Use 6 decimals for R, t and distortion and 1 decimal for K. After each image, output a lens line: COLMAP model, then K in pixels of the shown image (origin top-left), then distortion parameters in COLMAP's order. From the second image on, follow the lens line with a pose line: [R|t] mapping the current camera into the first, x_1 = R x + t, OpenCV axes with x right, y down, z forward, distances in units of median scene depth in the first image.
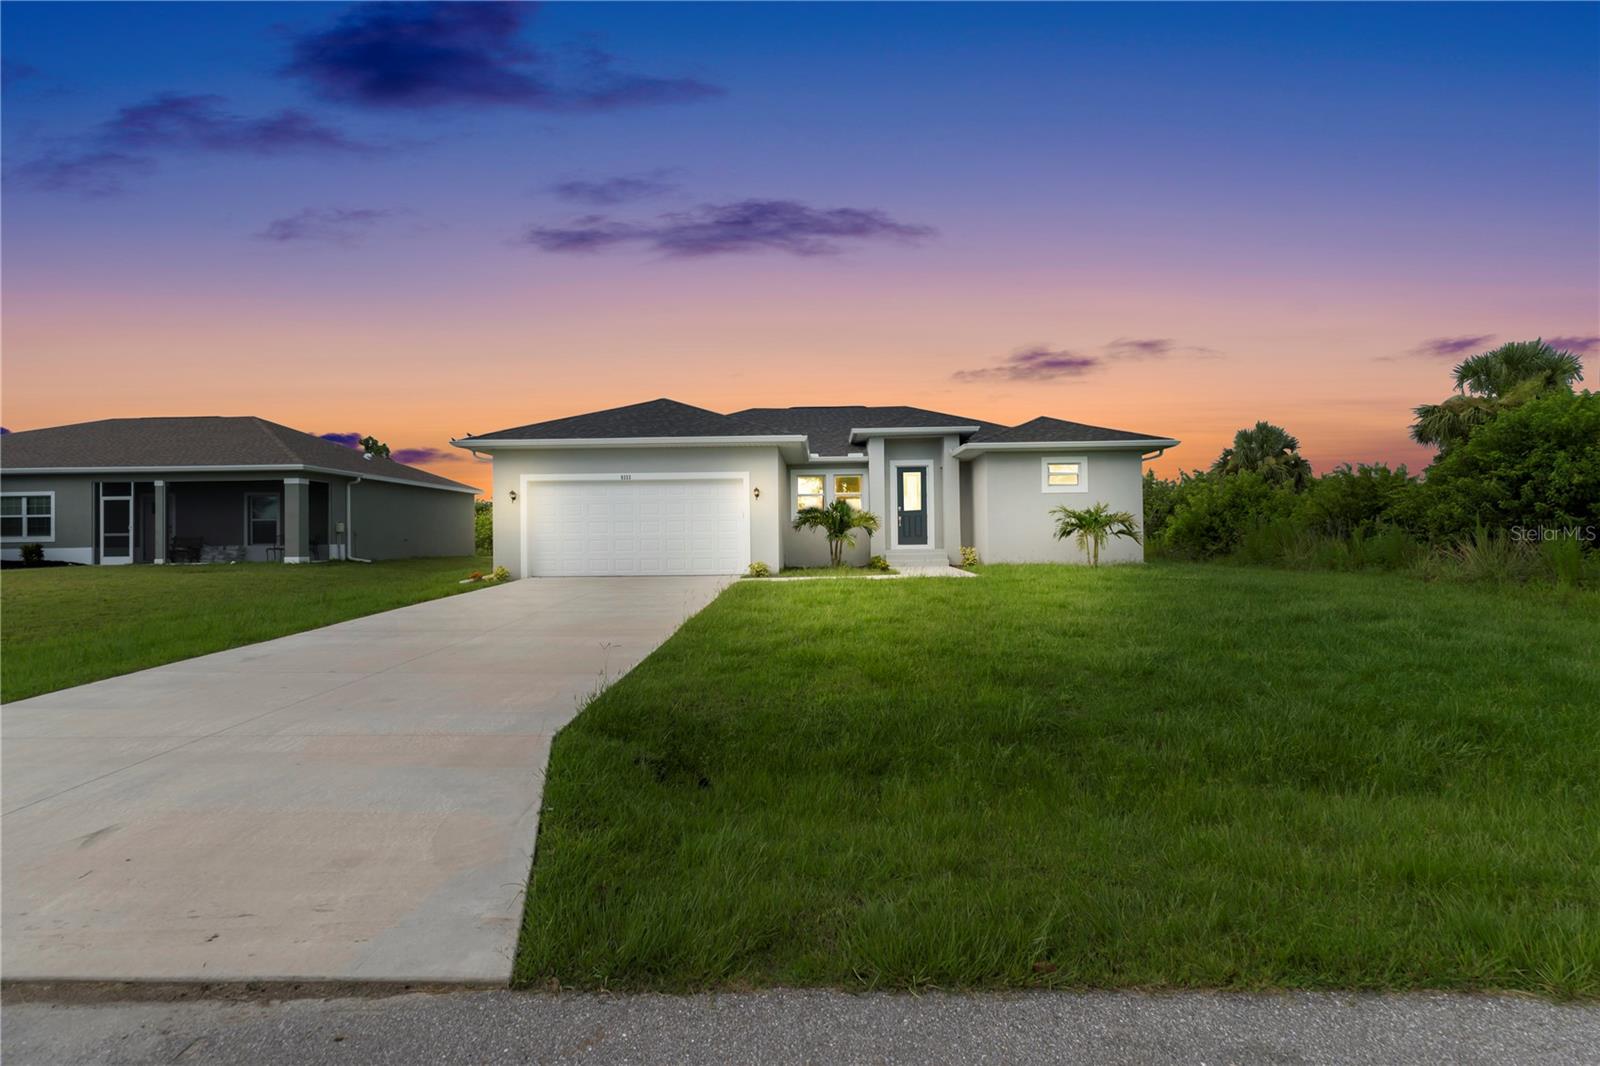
lens RADIAL K [[755.8, 0, 800.6], [0, 755.8, 533.2], [0, 0, 1]] dist [-0.005013, 0.000936]
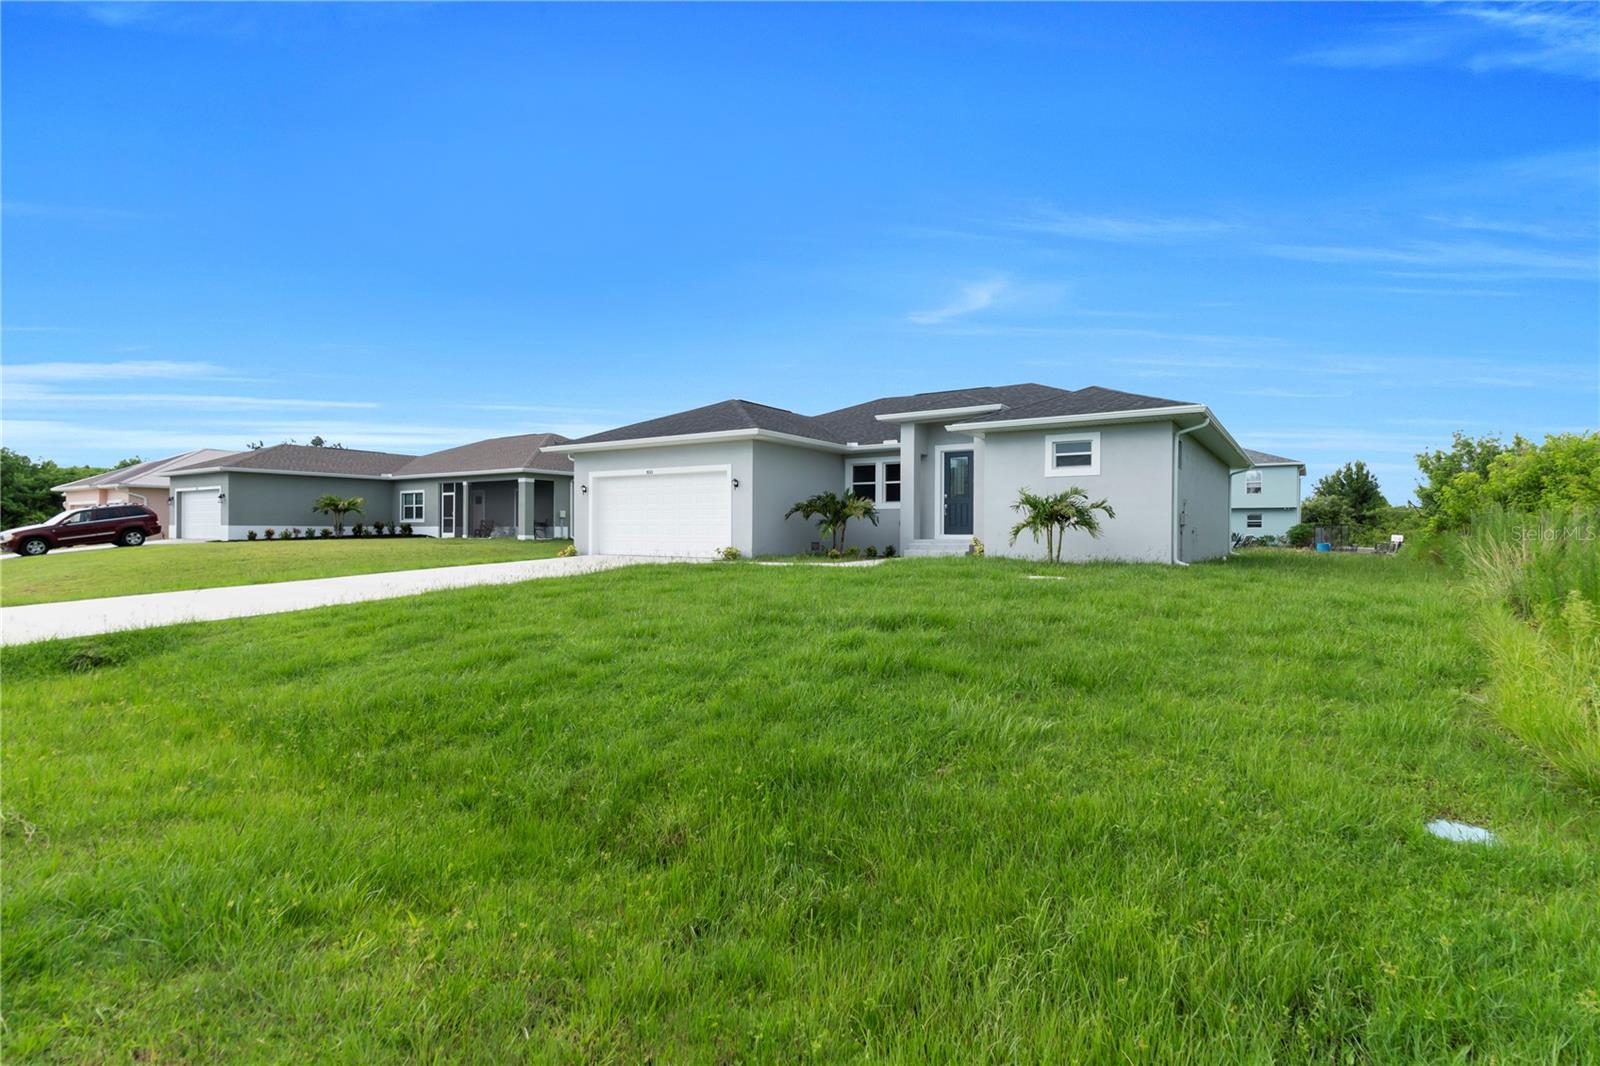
lens RADIAL K [[755.8, 0, 802.0], [0, 755.8, 521.2], [0, 0, 1]] dist [-0.005013, 0.000936]
pose [[0.846035, 0.008887, -0.533054, 0.495195], [-0.009223, 0.999955, 0.002033, -0.001439], [0.533048, 0.003197, 0.846079, 0.105093]]
